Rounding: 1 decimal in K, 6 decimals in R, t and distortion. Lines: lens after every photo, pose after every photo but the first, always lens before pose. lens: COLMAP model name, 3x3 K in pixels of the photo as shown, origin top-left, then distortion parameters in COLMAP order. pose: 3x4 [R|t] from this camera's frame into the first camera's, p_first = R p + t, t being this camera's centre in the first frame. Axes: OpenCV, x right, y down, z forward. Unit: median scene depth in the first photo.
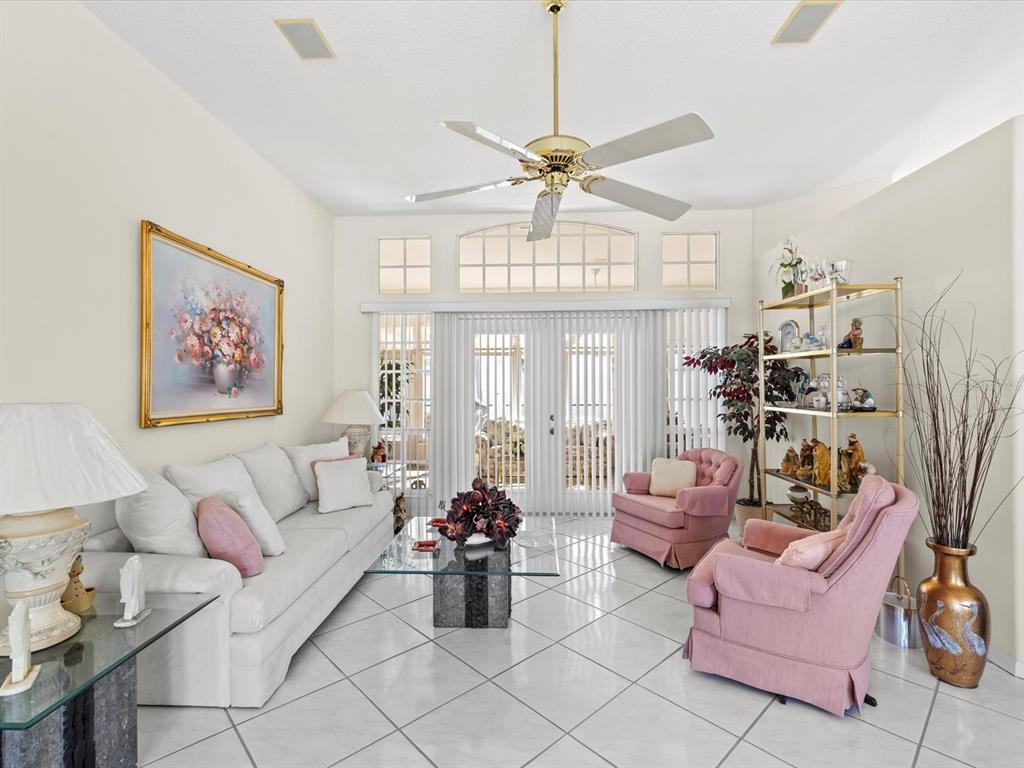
lens RADIAL K [[484.2, 0, 508.5], [0, 484.2, 385.5], [0, 0, 1]] dist [0.001641, 0.000380]
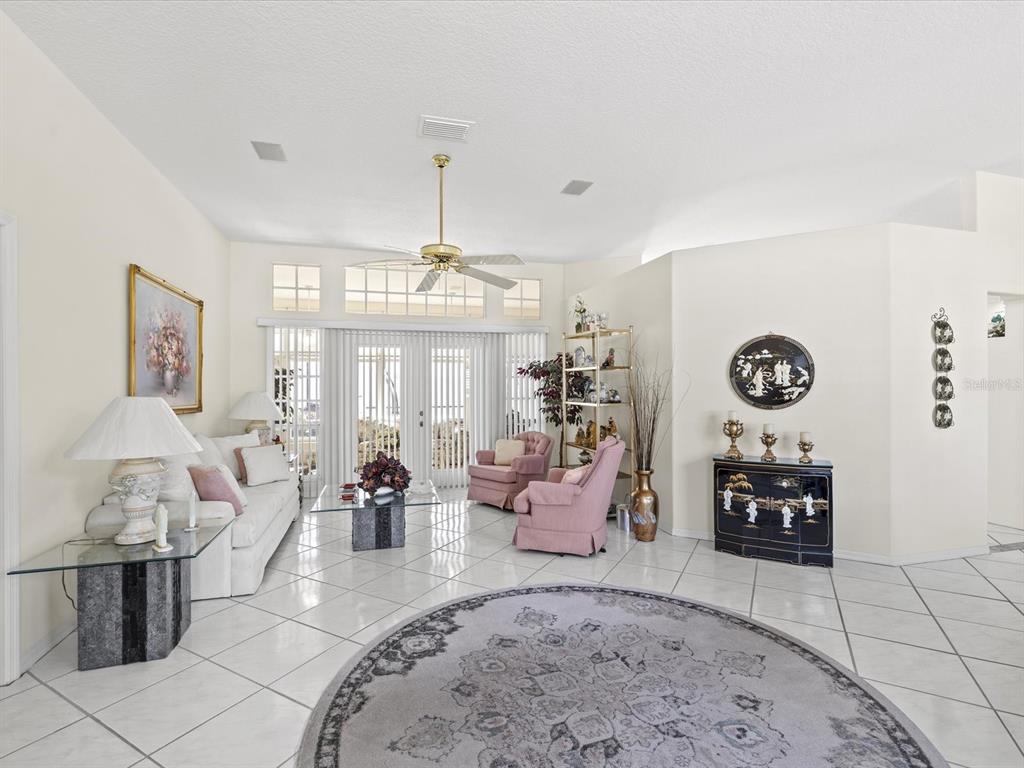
lens RADIAL K [[486.3, 0, 509.1], [0, 486.3, 382.3], [0, 0, 1]] dist [0.000184, 0.000205]
pose [[0.951223, 0.004295, 0.308476, -0.121306], [0.000304, 0.999890, -0.014859, 0.004535], [-0.308505, 0.014228, 0.951116, -0.419865]]
